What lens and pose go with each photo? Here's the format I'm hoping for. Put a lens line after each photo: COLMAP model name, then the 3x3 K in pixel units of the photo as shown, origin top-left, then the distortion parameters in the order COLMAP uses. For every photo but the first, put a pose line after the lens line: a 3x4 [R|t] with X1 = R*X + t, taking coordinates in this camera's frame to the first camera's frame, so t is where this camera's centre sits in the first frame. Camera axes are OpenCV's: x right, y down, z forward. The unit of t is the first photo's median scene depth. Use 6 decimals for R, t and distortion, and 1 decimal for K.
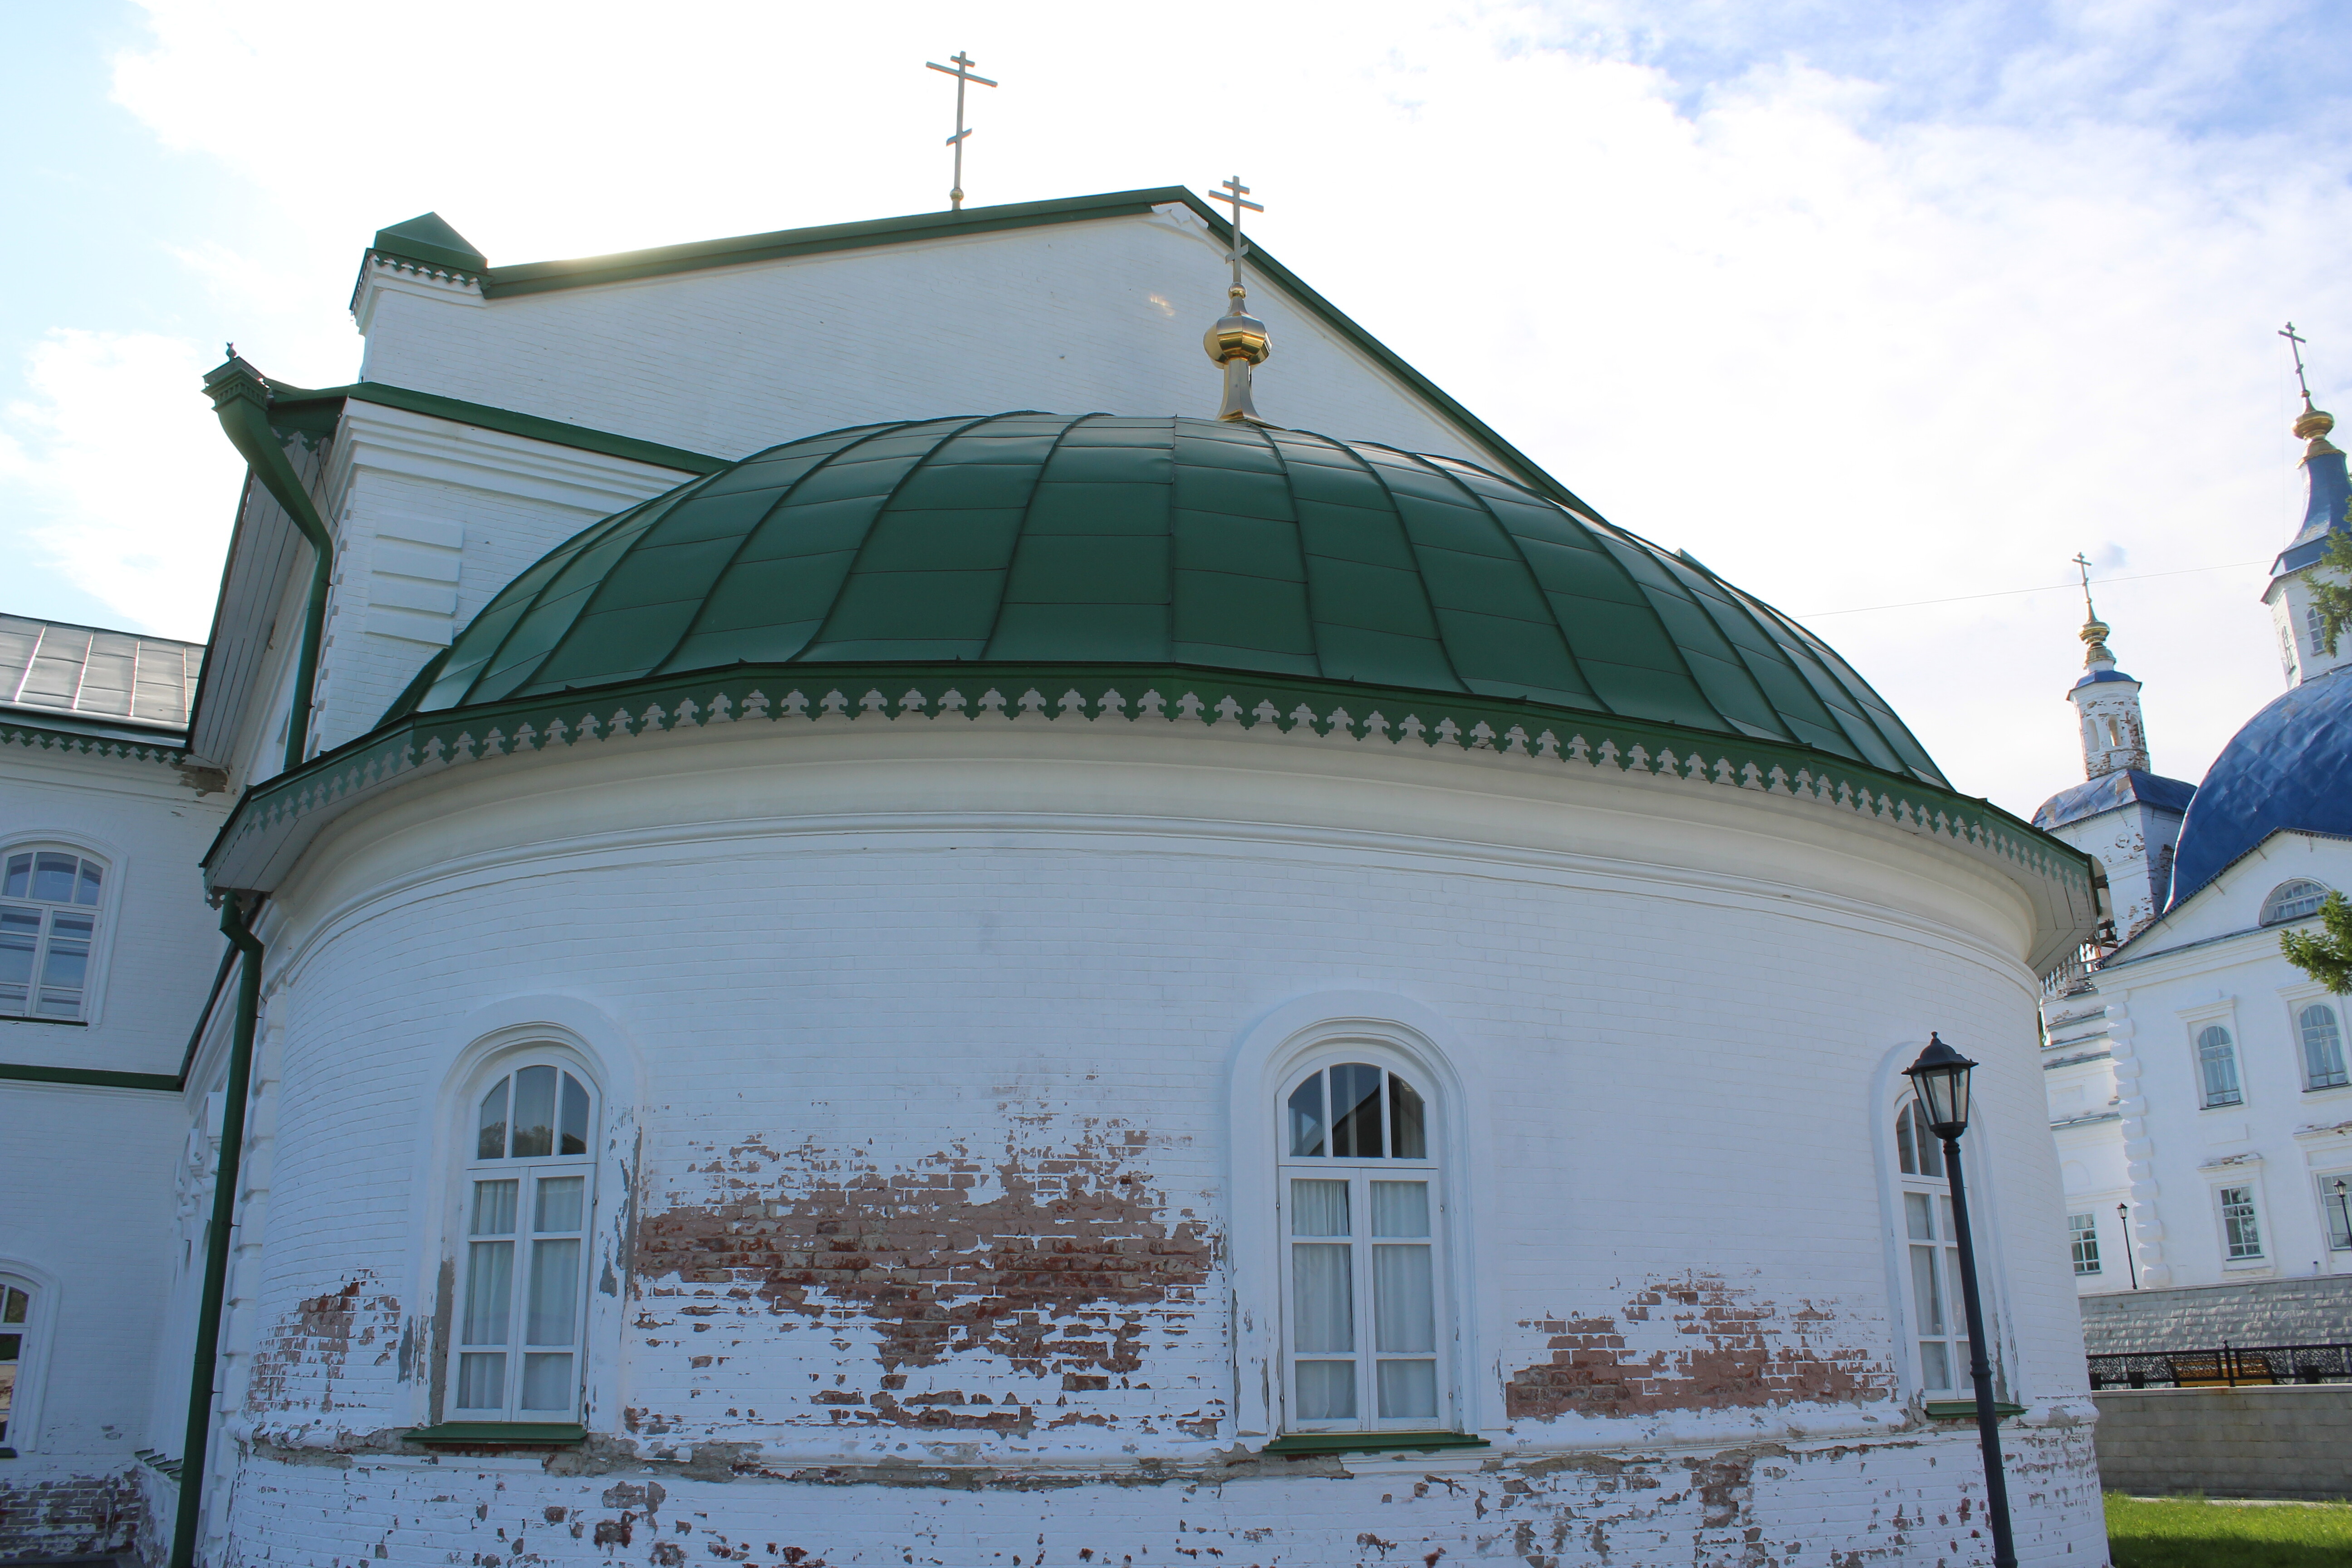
lens RADIAL K [[1947.6, 0, 1179.9], [0, 1947.6, 758.3], [0, 0, 1]] dist [-0.164653, 0.144453]
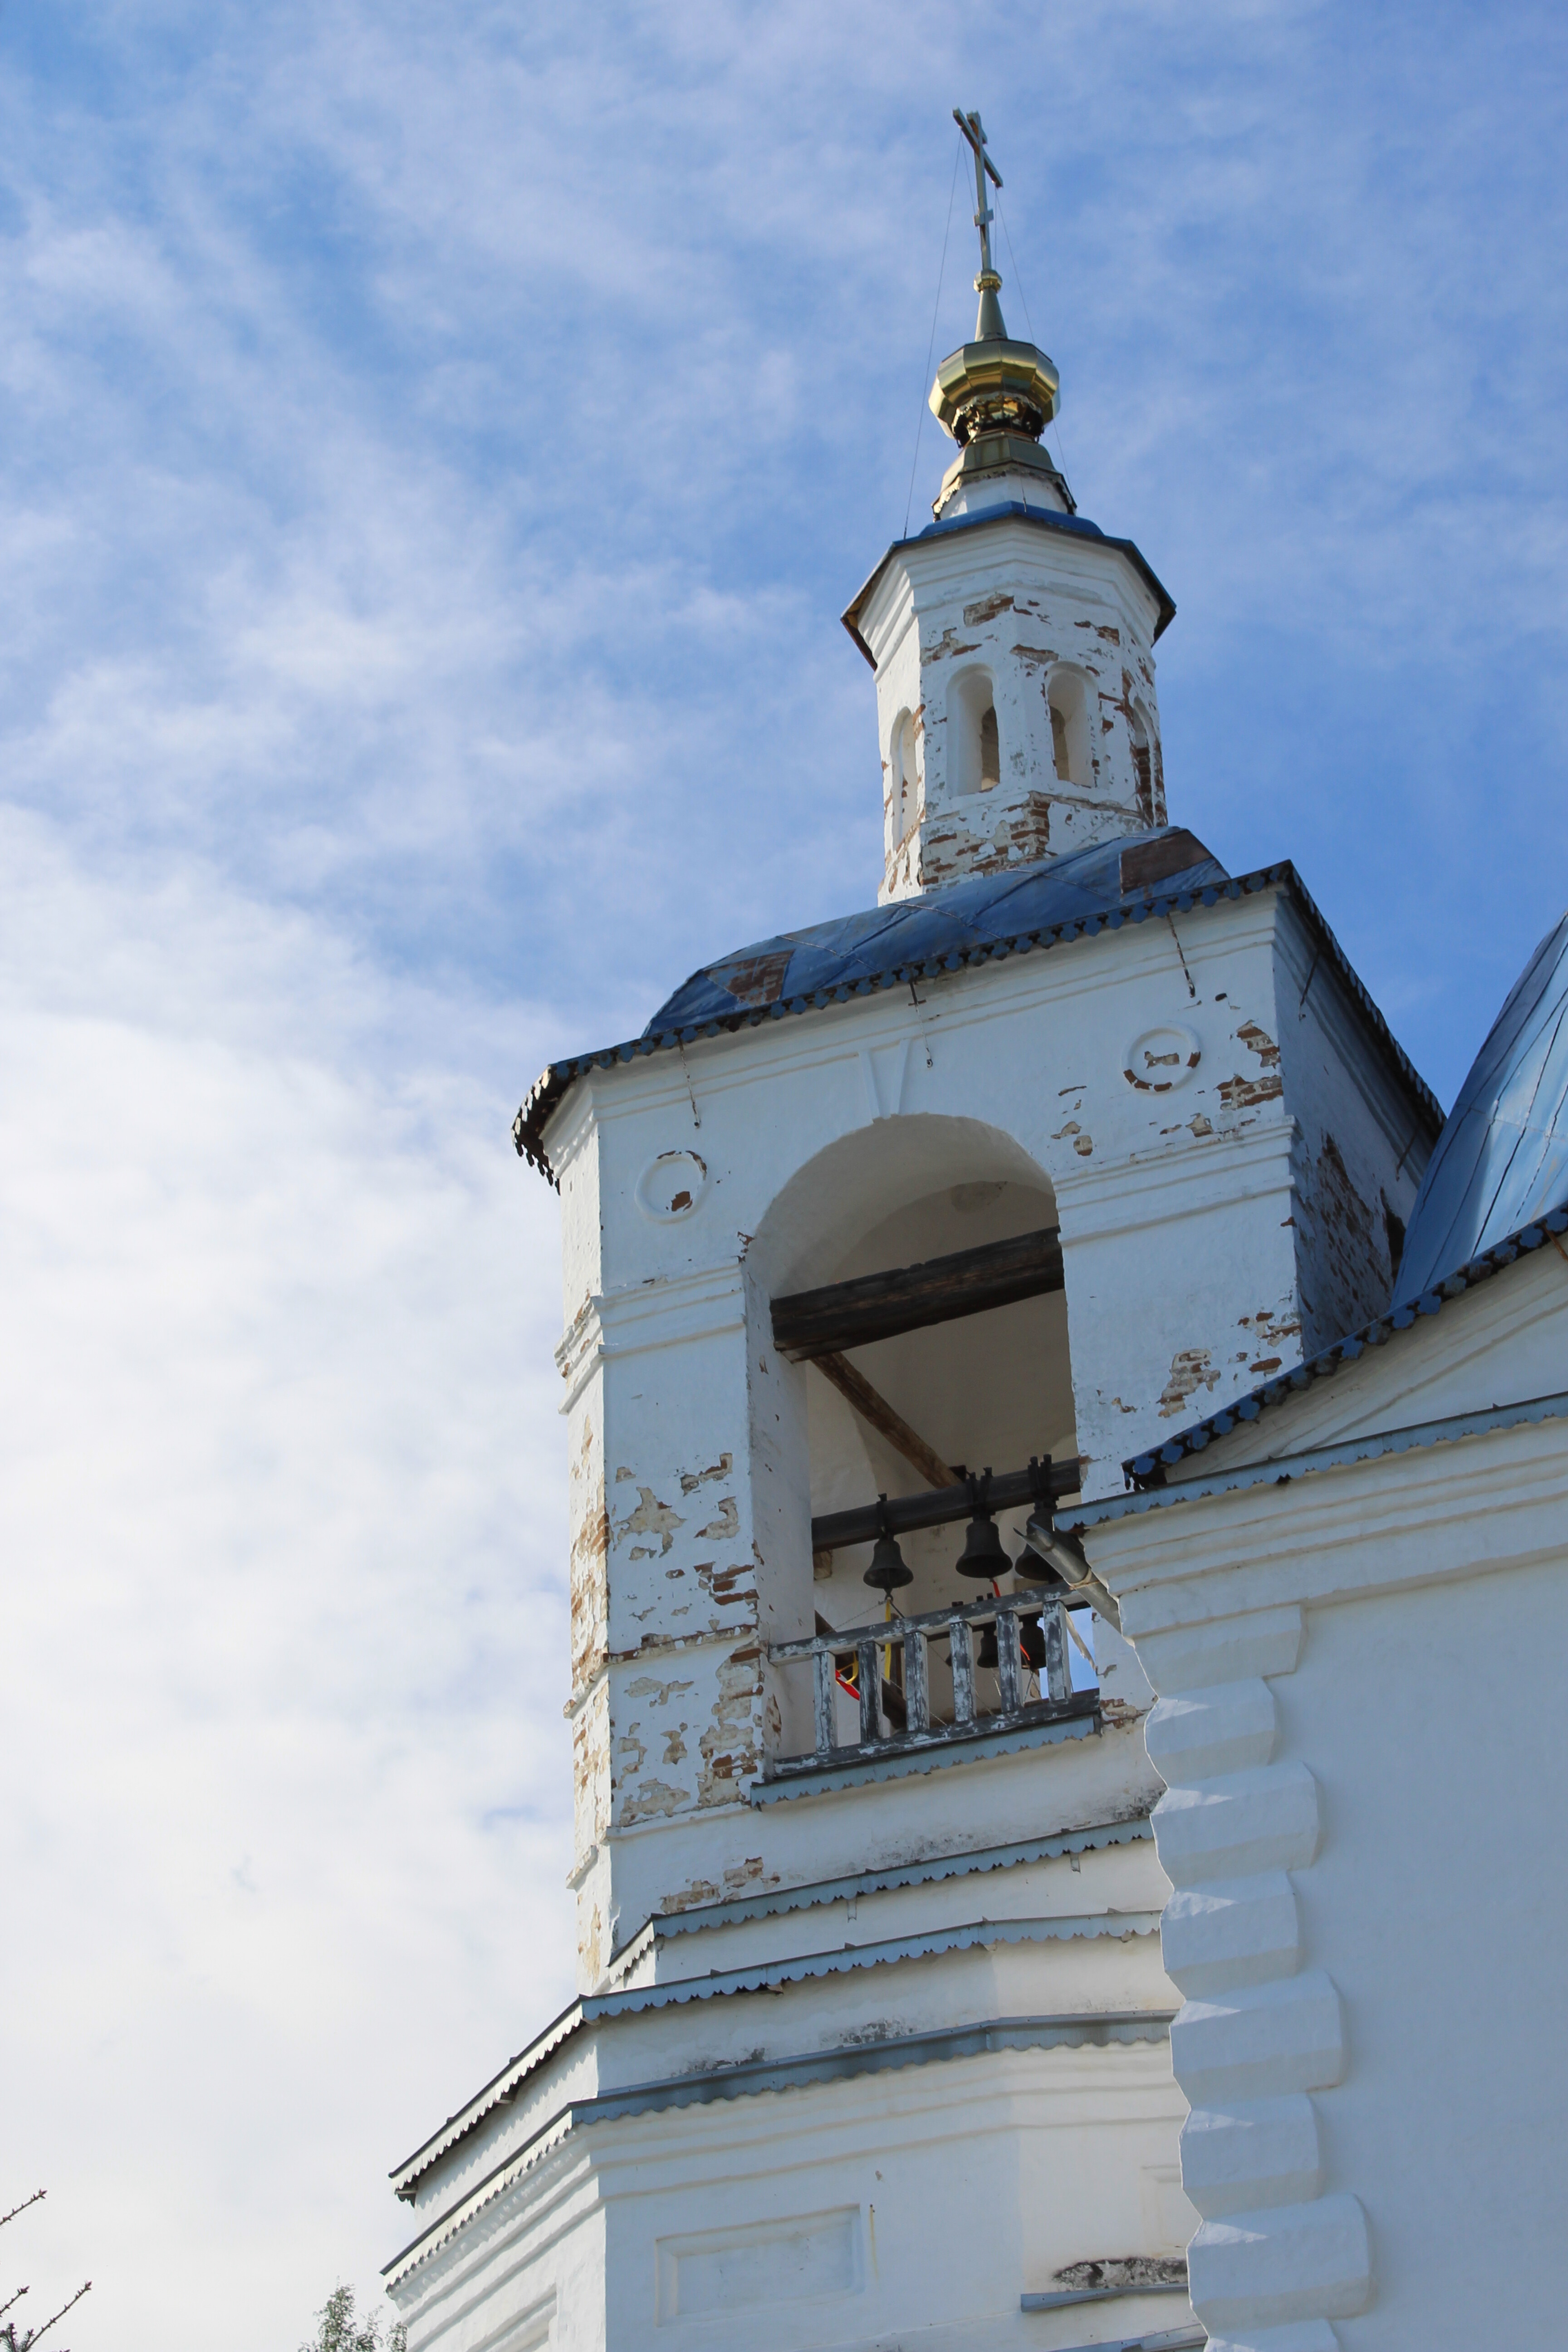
lens RADIAL K [[4656.0, 0, 784.0], [0, 4656.0, 1176.0], [0, 0, 1]] dist [-0.033725, -0.119483]
pose [[0.789693, 0.287643, 0.541892, 0.122674], [-0.165964, 0.950503, -0.262680, 0.114984], [-0.590628, 0.117502, 0.798343, 0.378248]]
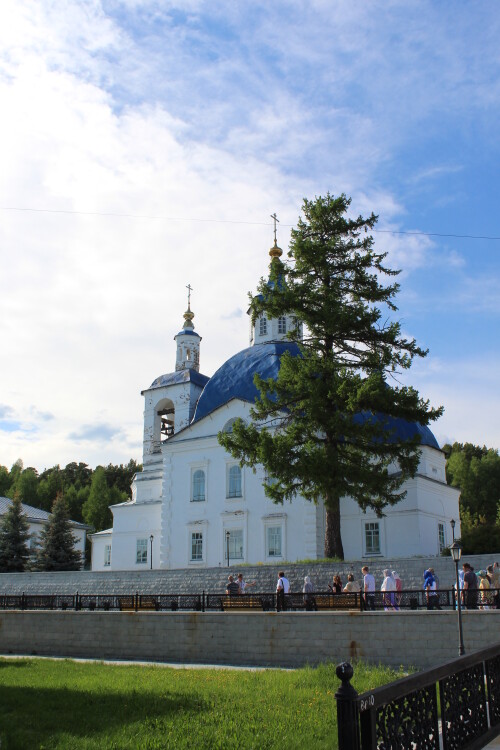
lens RADIAL K [[746.9, 0, 250.0], [0, 746.9, 375.0], [0, 0, 1]] dist [-0.049458, 0.004682]
pose [[0.866522, 0.154939, 0.474483, 0.056631], [-0.166263, 0.985912, -0.018307, 0.011621], [-0.470634, -0.063026, 0.880075, 0.039407]]
